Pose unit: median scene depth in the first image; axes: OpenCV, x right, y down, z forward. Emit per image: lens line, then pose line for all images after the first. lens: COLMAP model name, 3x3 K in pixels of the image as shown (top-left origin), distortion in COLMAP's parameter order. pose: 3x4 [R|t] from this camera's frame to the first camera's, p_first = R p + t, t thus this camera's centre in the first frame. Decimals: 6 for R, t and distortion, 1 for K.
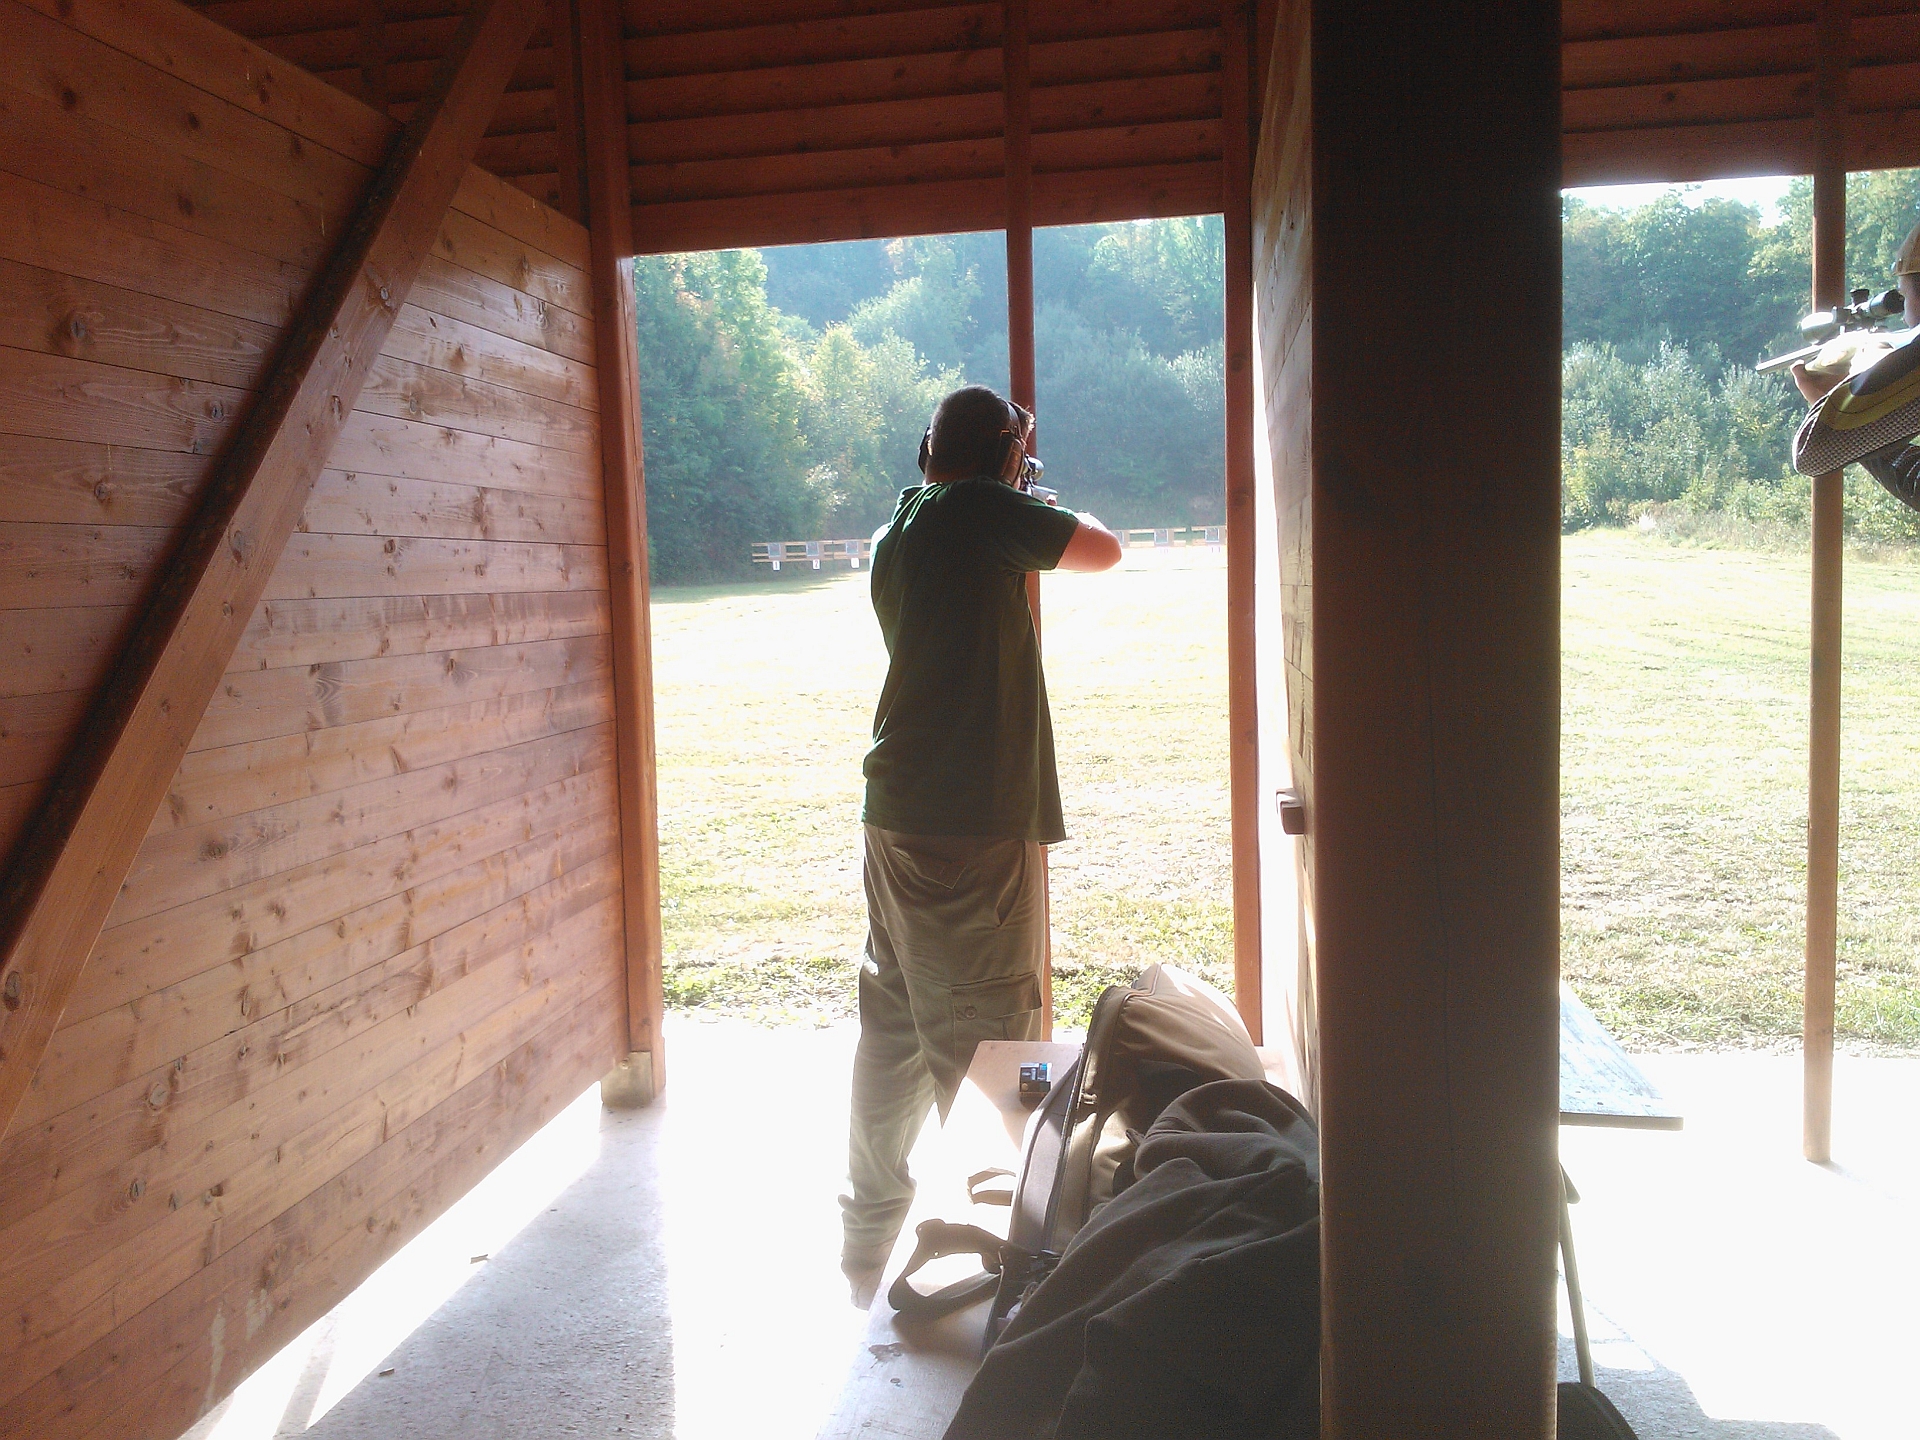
lens RADIAL K [[1683.9, 0, 874.0], [0, 1683.9, 712.4], [0, 0, 1]] dist [0.060381, -0.169443]
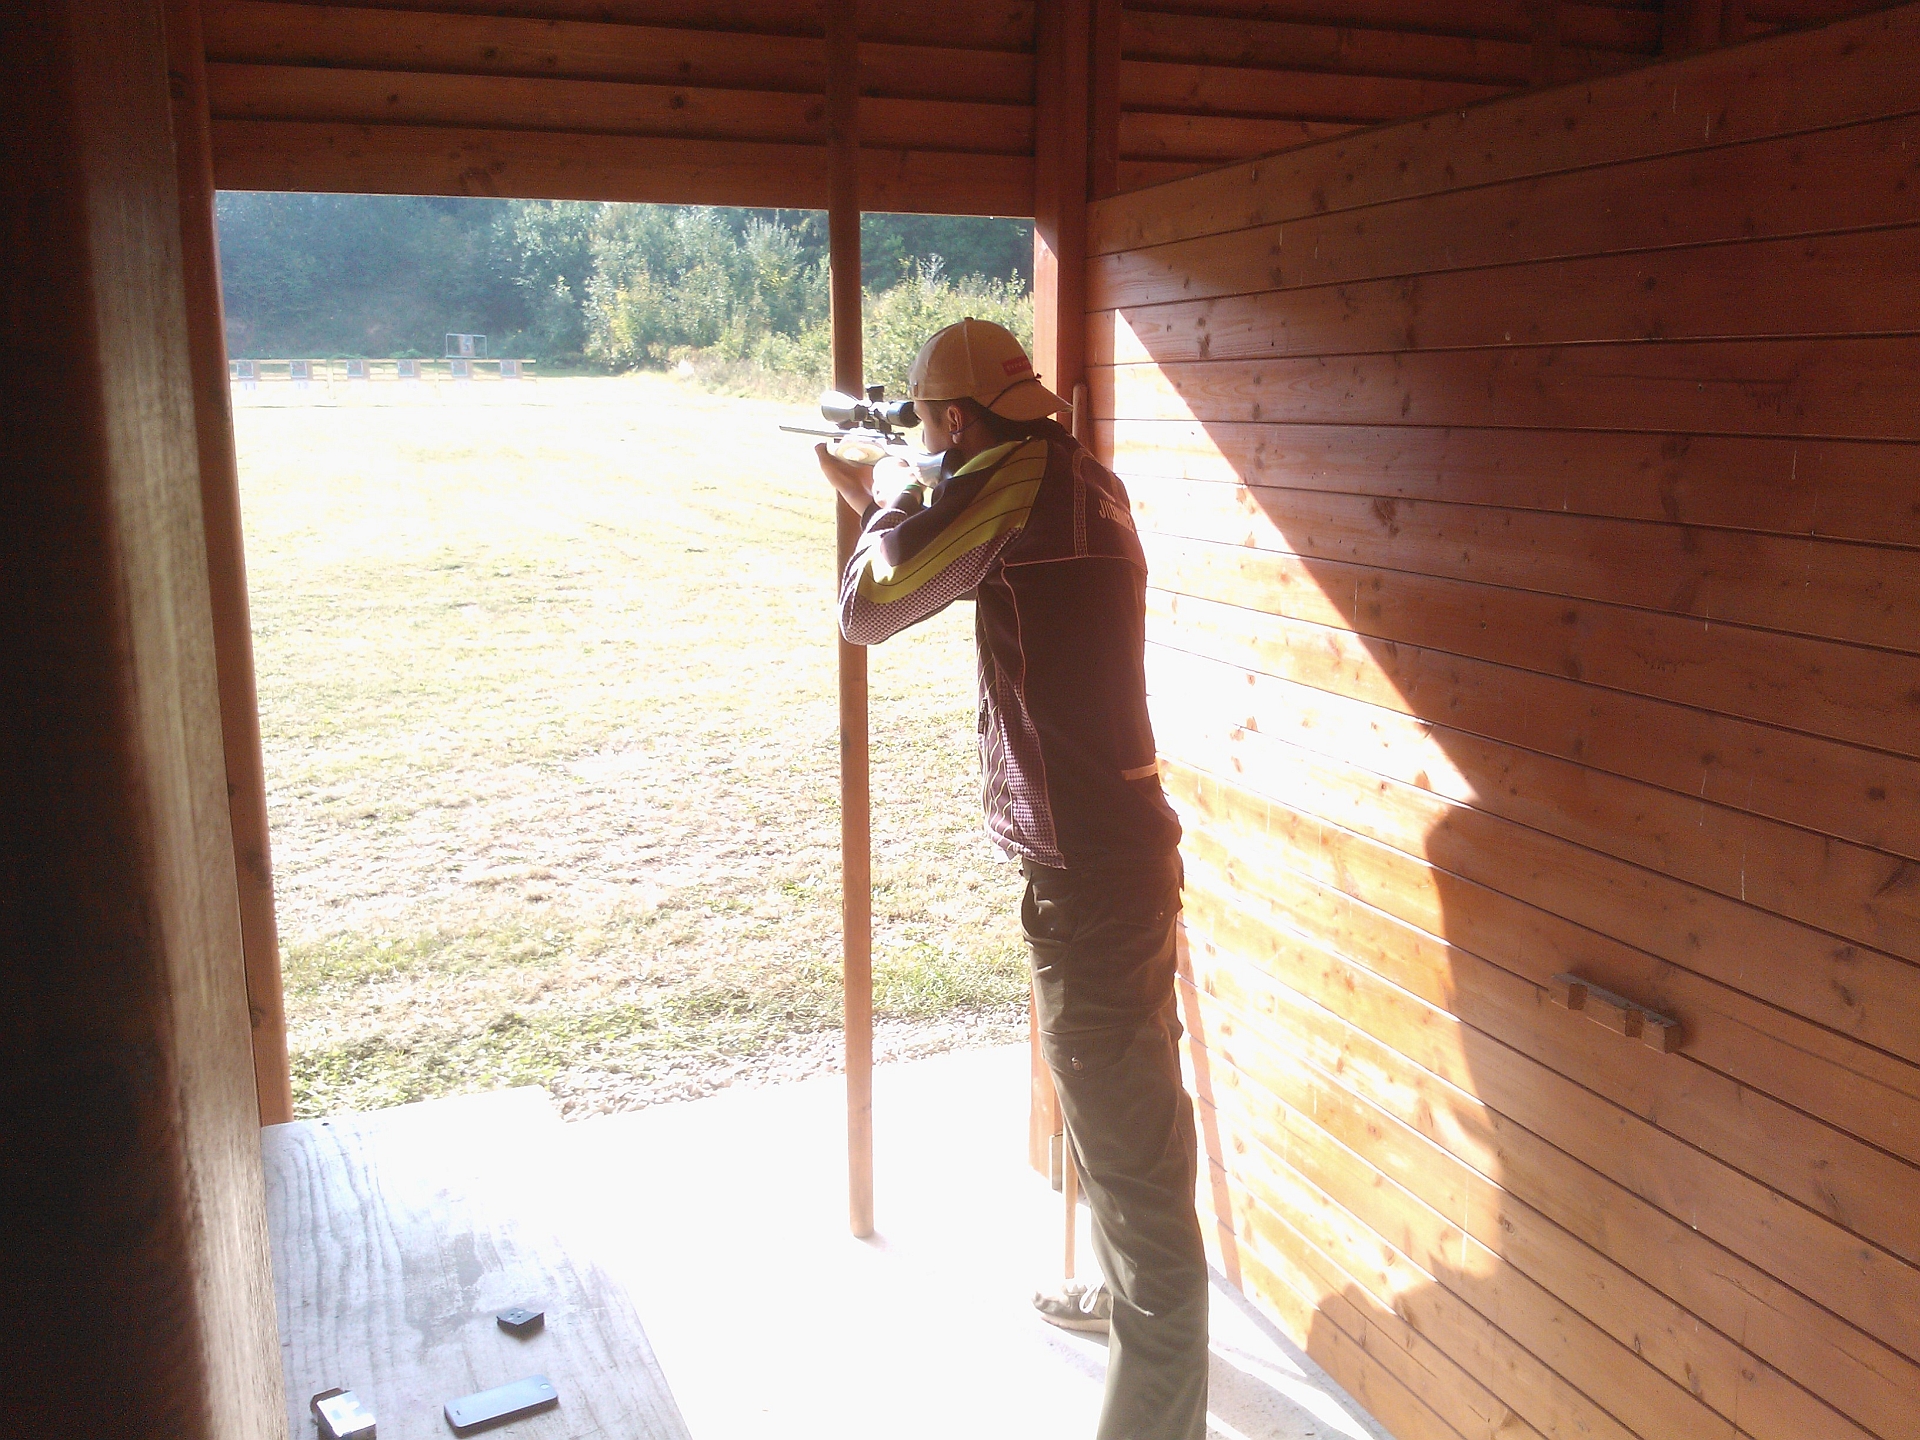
lens RADIAL K [[1683.9, 0, 968.8], [0, 1683.9, 711.1], [0, 0, 1]] dist [0.060381, -0.169443]
pose [[0.831594, -0.083729, 0.549036, 0.044776], [0.025638, 0.993304, 0.112648, -0.076278], [-0.554791, -0.079601, 0.828173, 0.080611]]
